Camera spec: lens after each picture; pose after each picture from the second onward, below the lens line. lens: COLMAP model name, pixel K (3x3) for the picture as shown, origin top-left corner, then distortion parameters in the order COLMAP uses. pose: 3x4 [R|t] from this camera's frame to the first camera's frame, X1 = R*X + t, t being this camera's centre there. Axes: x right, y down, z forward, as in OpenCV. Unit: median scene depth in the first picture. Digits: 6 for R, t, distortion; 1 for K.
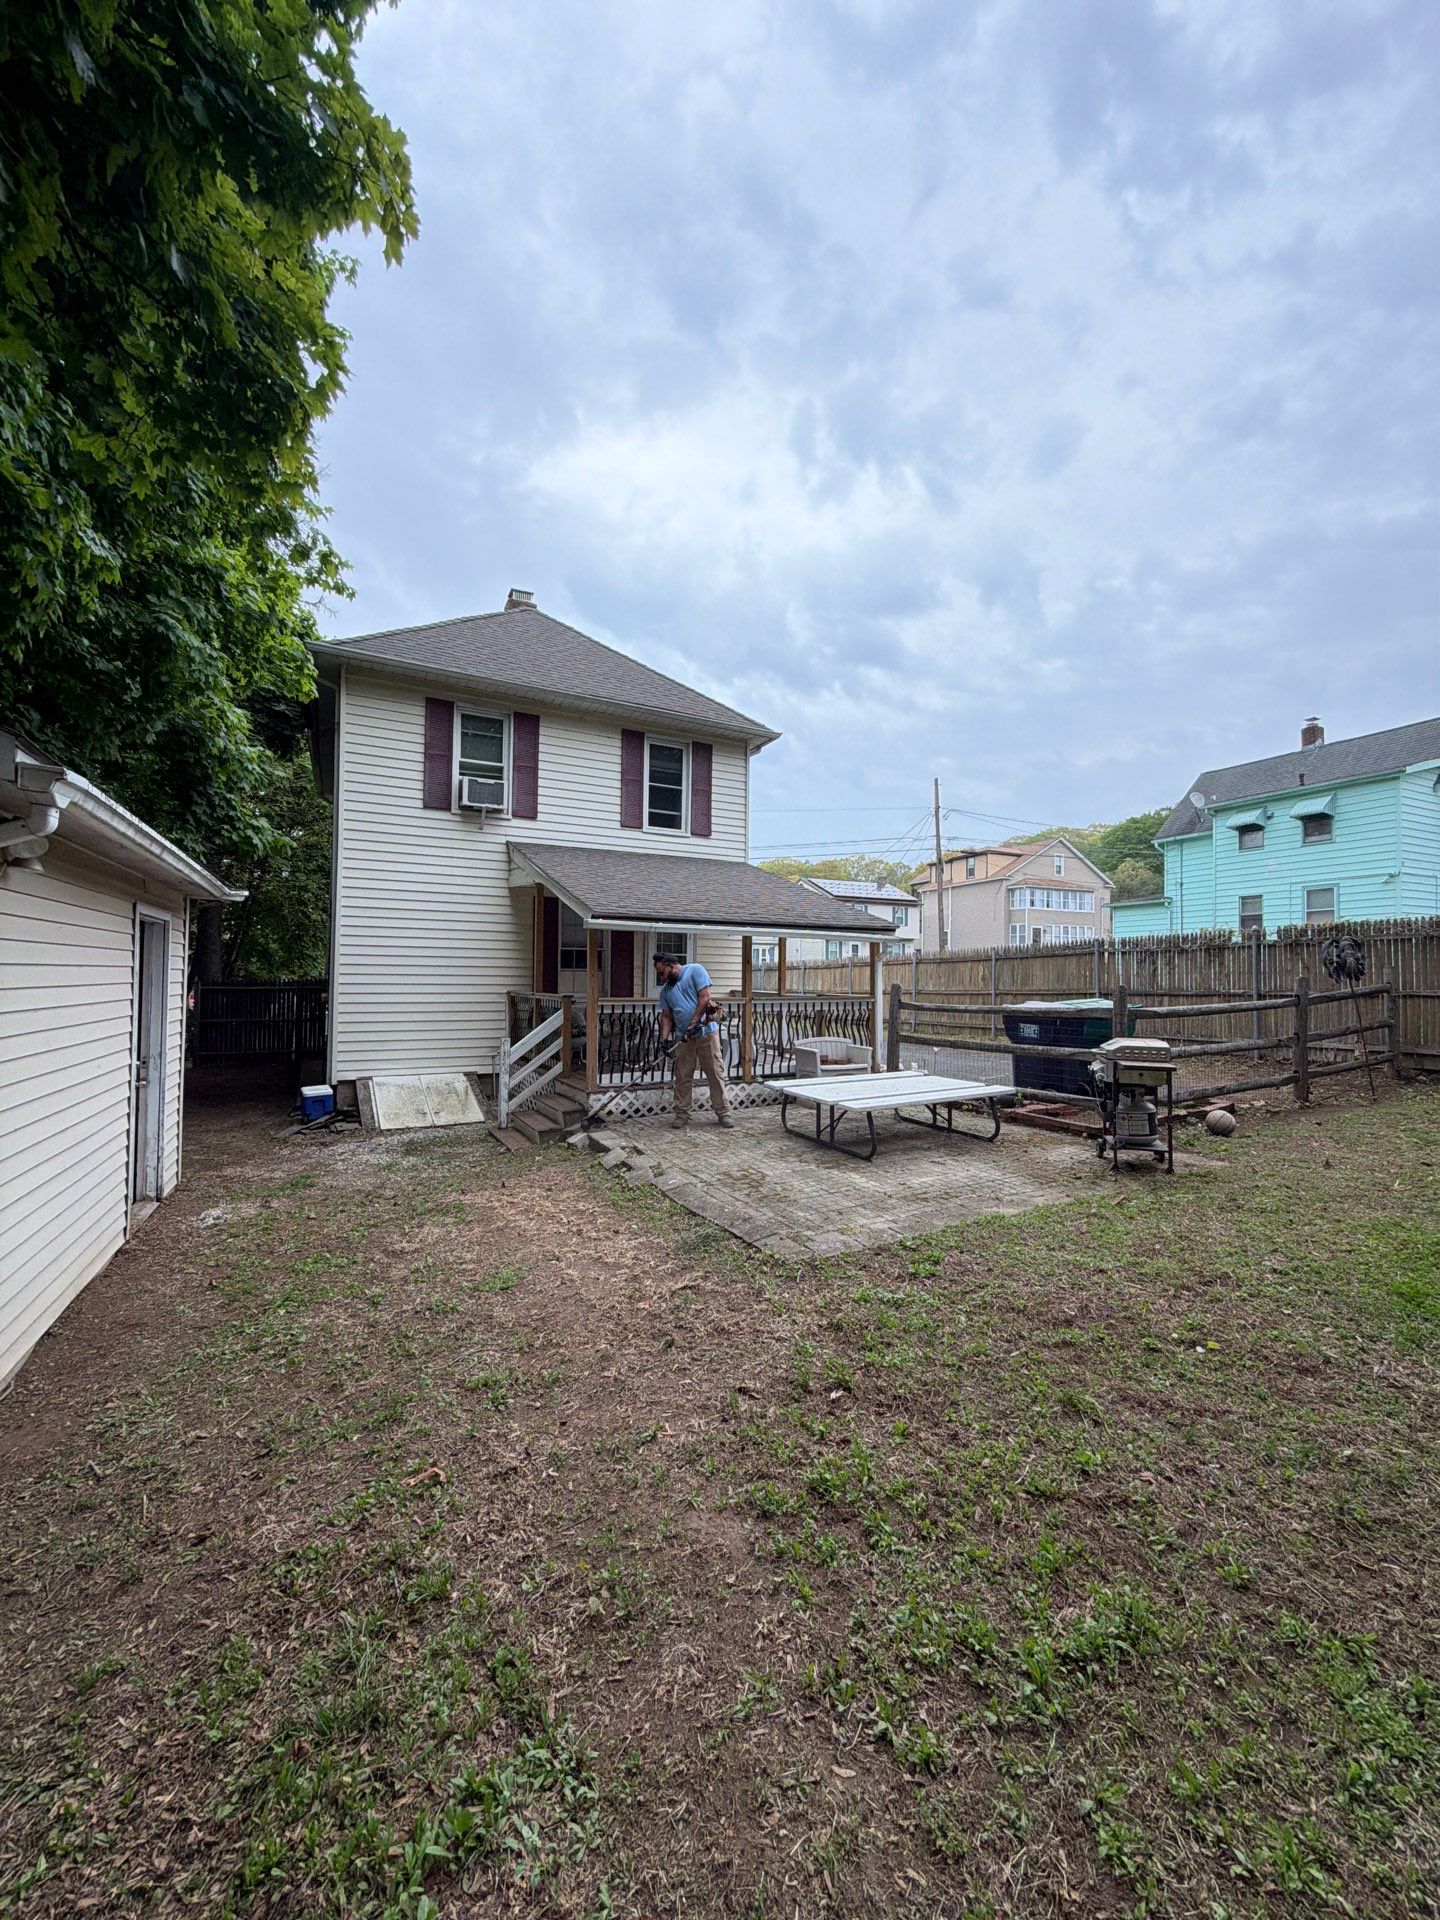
lens RADIAL K [[758.2, 0, 707.4], [0, 758.2, 964.4], [0, 0, 1]] dist [-0.002101, 0.000037]
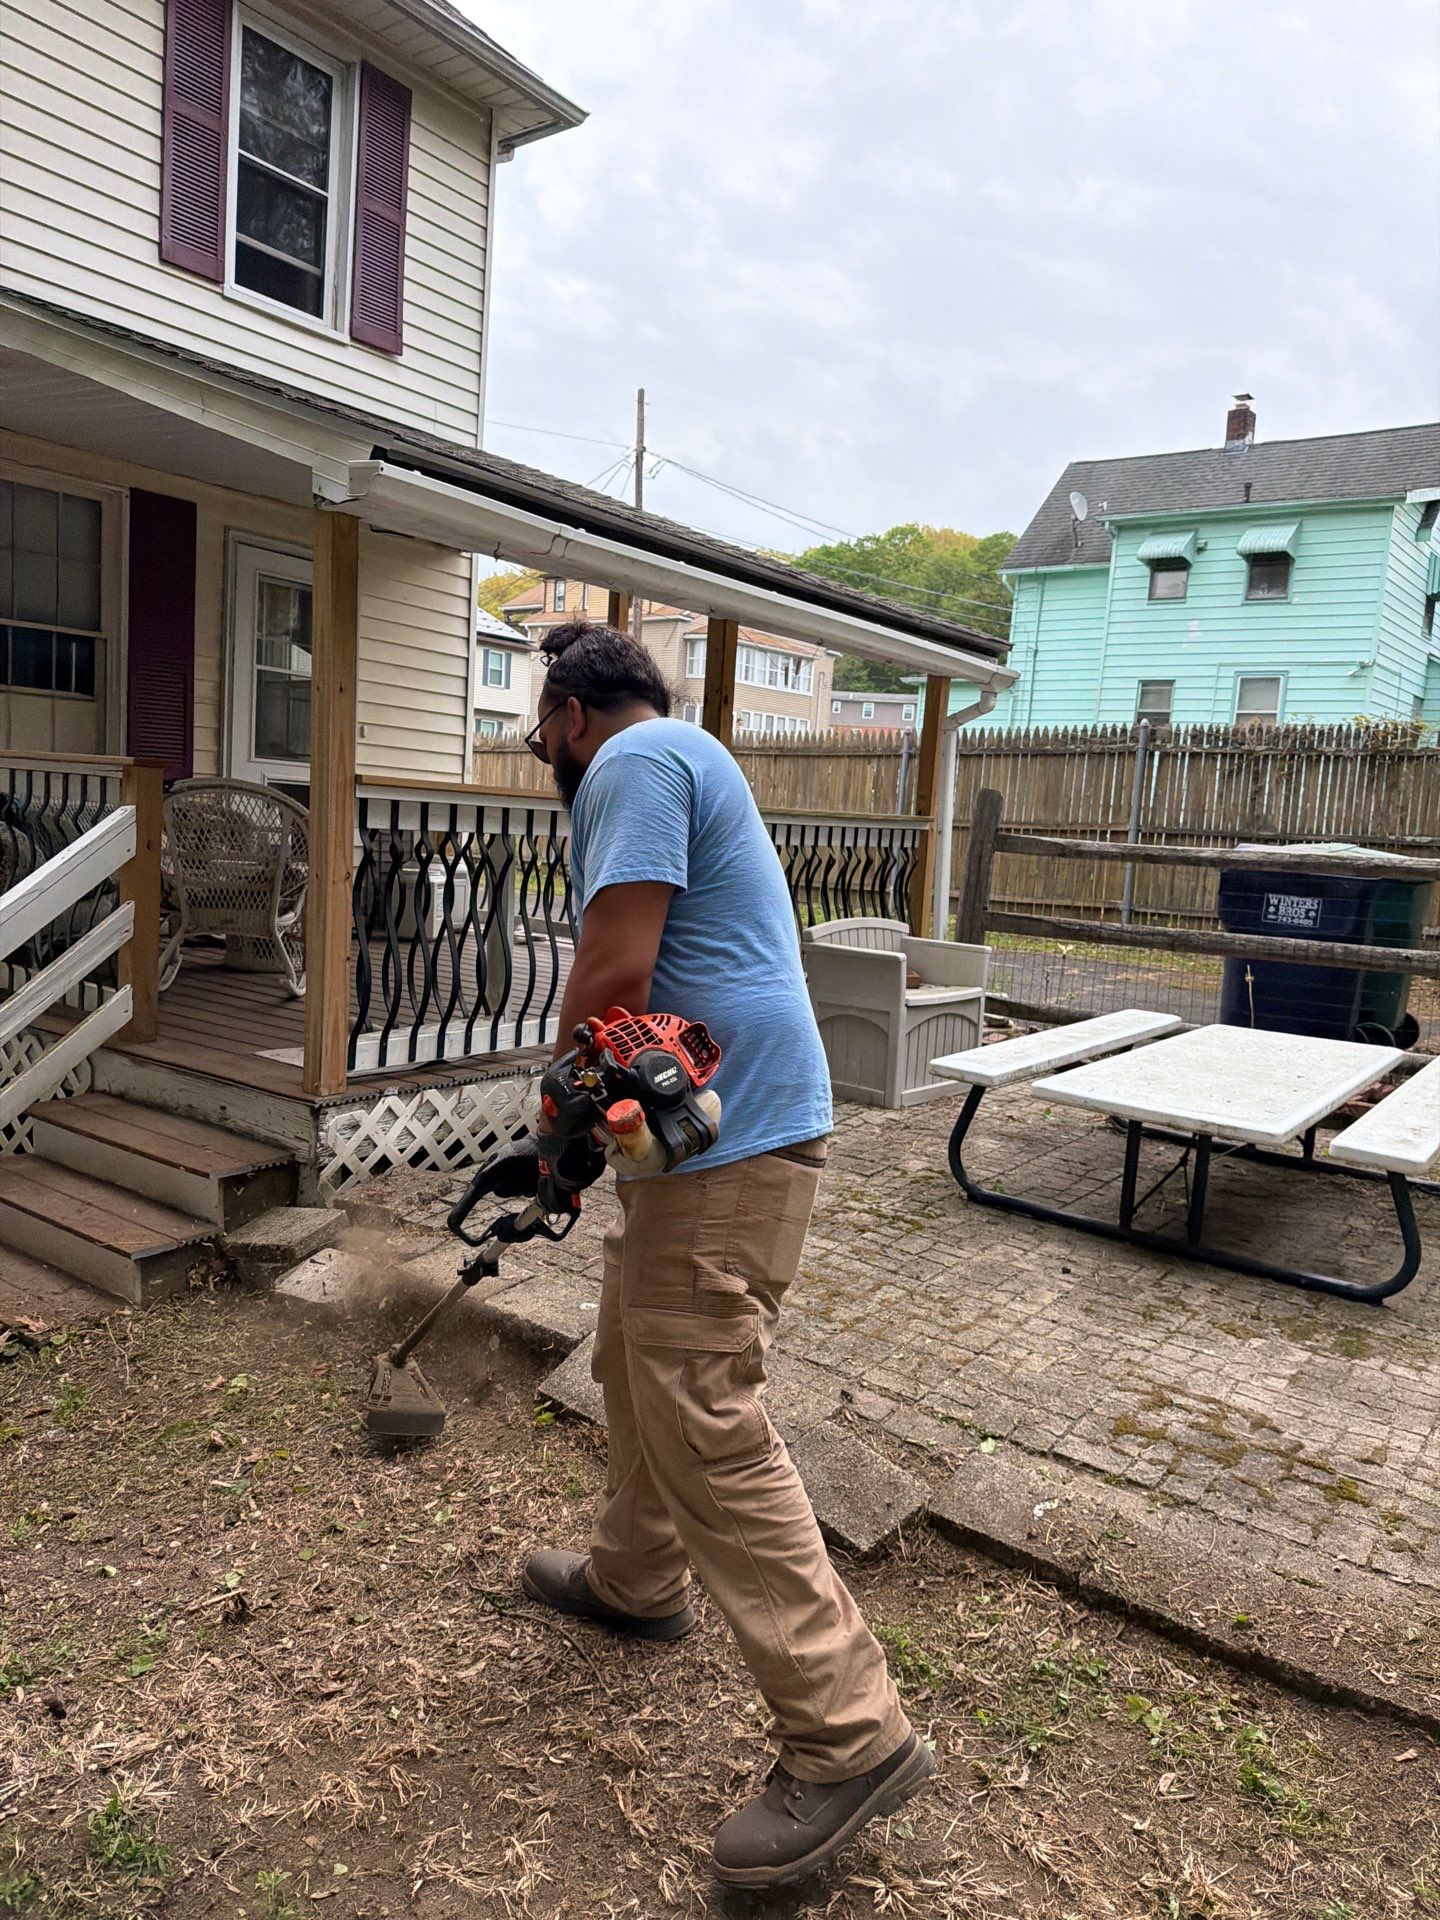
lens RADIAL K [[1350.2, 0, 732.6], [0, 1350.2, 983.3], [0, 0, 1]] dist [0.030677, -0.046377]
pose [[0.891734, -0.007270, 0.452502, -0.174598], [-0.066563, 0.986890, 0.147028, 0.026848], [-0.447638, -0.161230, 0.879560, 0.343731]]
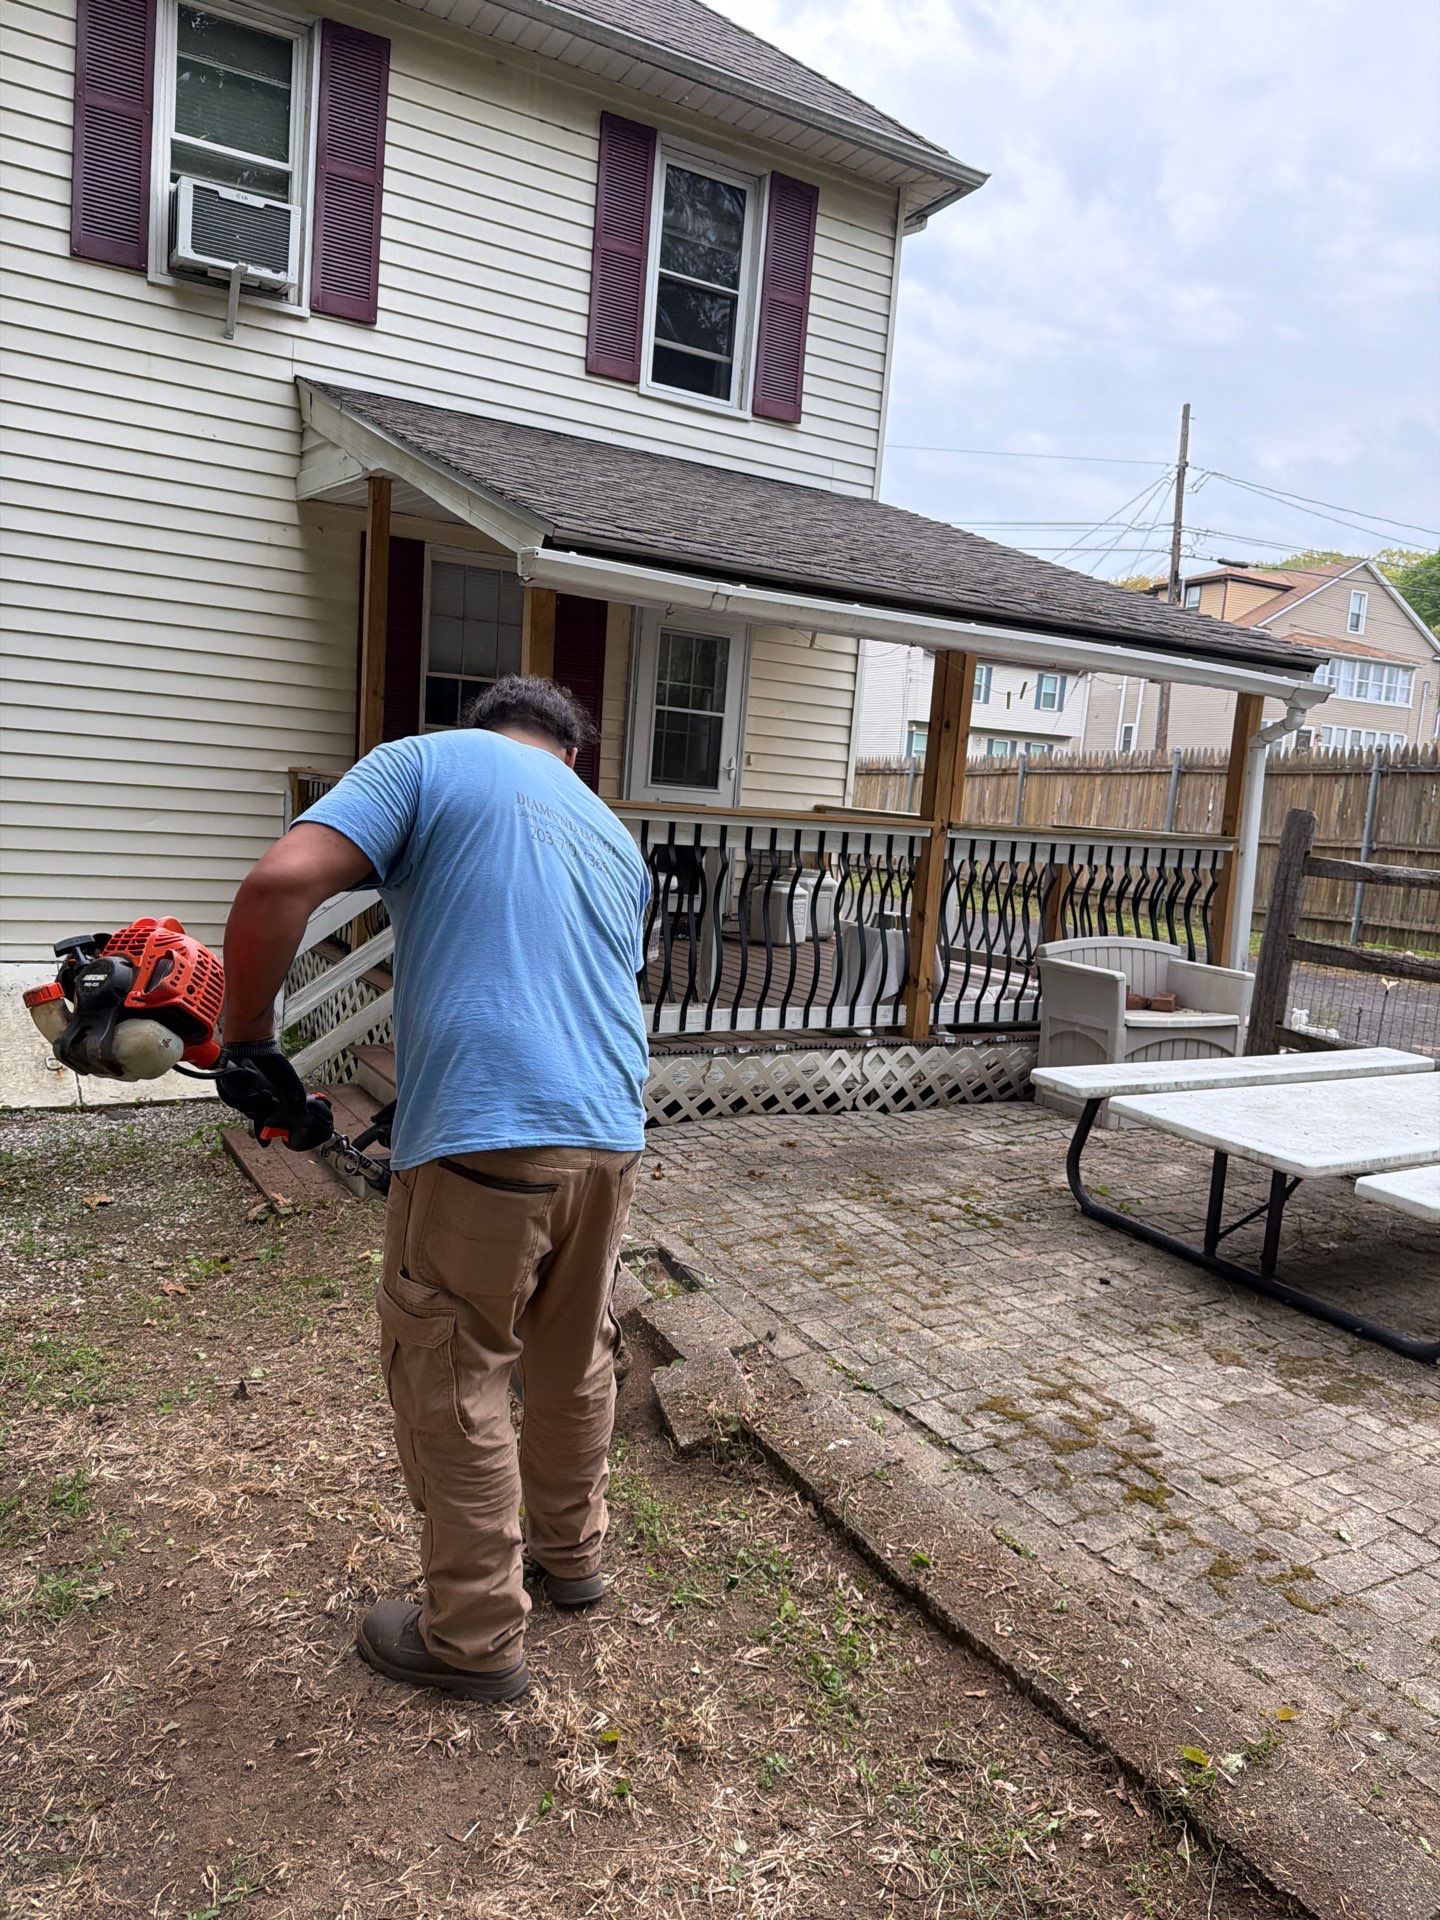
lens RADIAL K [[1350.2, 0, 714.6], [0, 1350.2, 957.1], [0, 0, 1]] dist [0.030677, -0.046377]
pose [[0.997418, 0.058365, 0.041834, -0.063281], [-0.063676, 0.988169, 0.139523, 0.019227], [-0.033196, -0.141827, 0.989335, 0.267062]]
